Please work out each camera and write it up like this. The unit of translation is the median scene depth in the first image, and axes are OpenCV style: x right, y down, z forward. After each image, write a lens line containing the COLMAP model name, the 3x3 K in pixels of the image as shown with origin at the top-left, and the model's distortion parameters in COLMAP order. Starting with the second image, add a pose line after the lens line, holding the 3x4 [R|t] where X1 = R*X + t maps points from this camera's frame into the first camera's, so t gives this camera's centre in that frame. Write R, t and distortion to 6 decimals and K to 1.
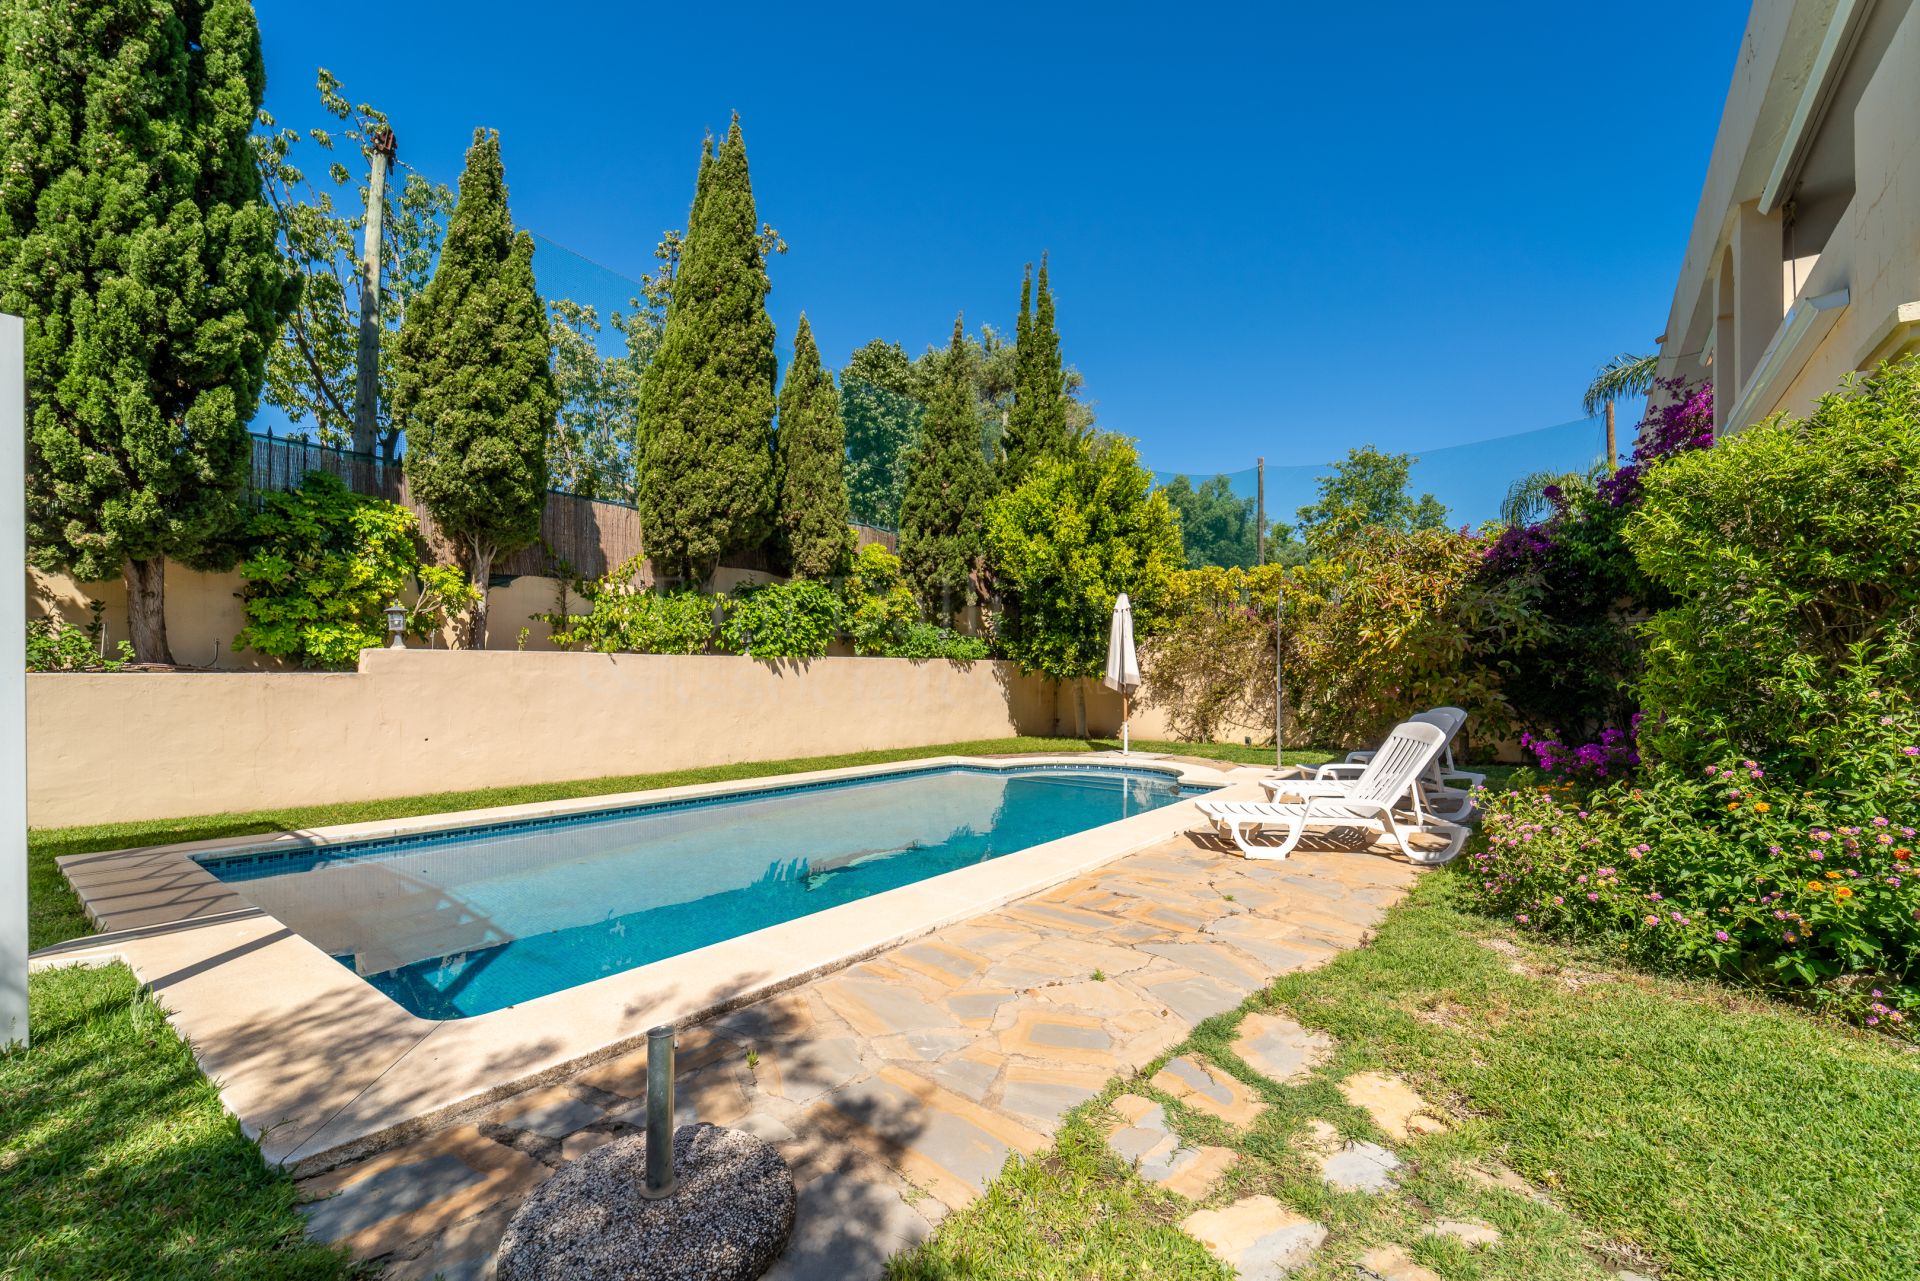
lens RADIAL K [[804.6, 0, 967.1], [0, 804.6, 687.3], [0, 0, 1]] dist [-0.001379, -0.000374]
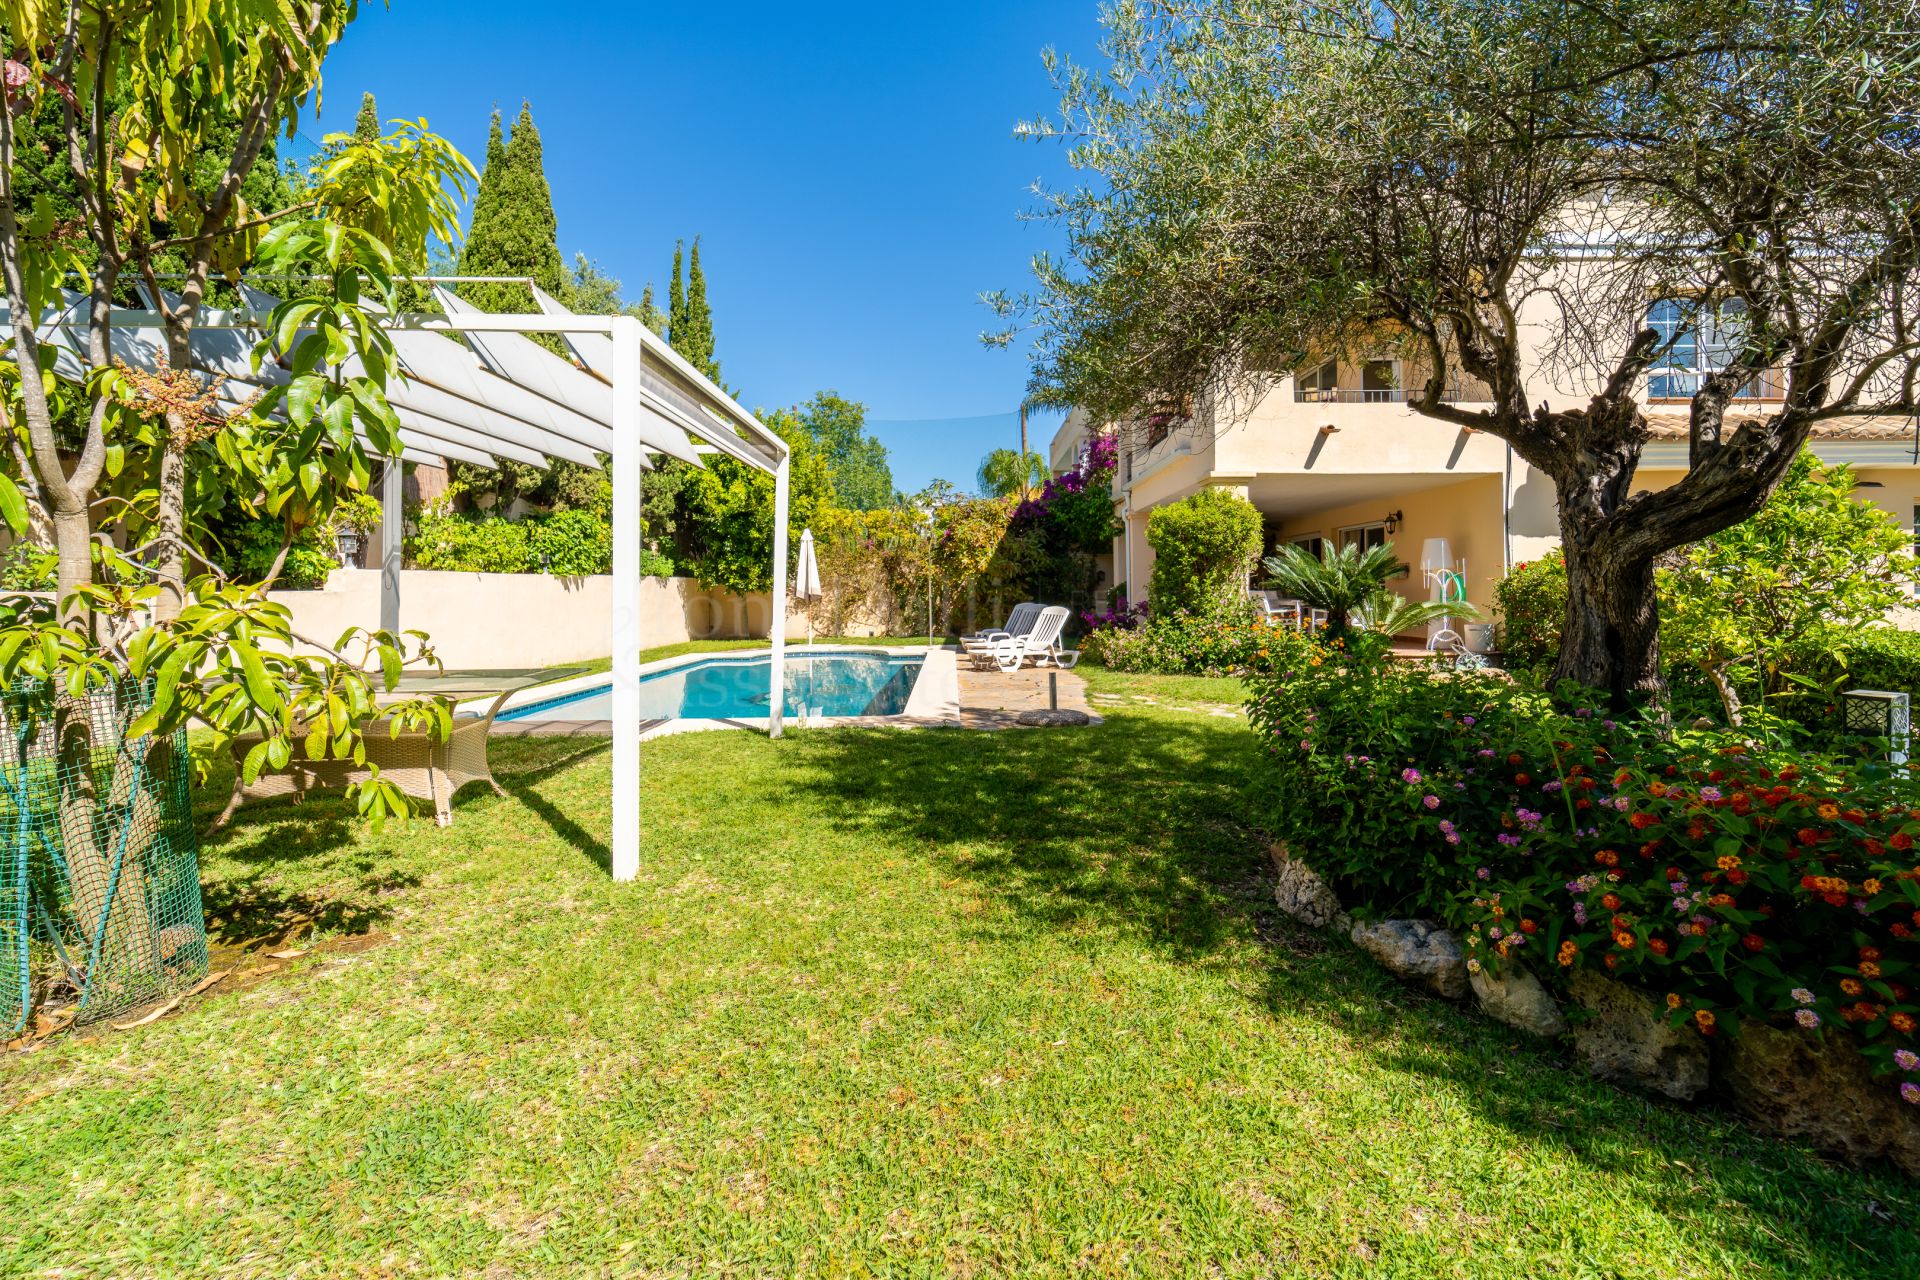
lens RADIAL K [[804.6, 0, 977.7], [0, 804.6, 641.4], [0, 0, 1]] dist [-0.001379, -0.000374]
pose [[0.782924, -0.049708, 0.620128, -0.386368], [0.020867, 0.998340, 0.053679, 0.006702], [-0.621767, -0.029086, 0.782662, -0.233573]]
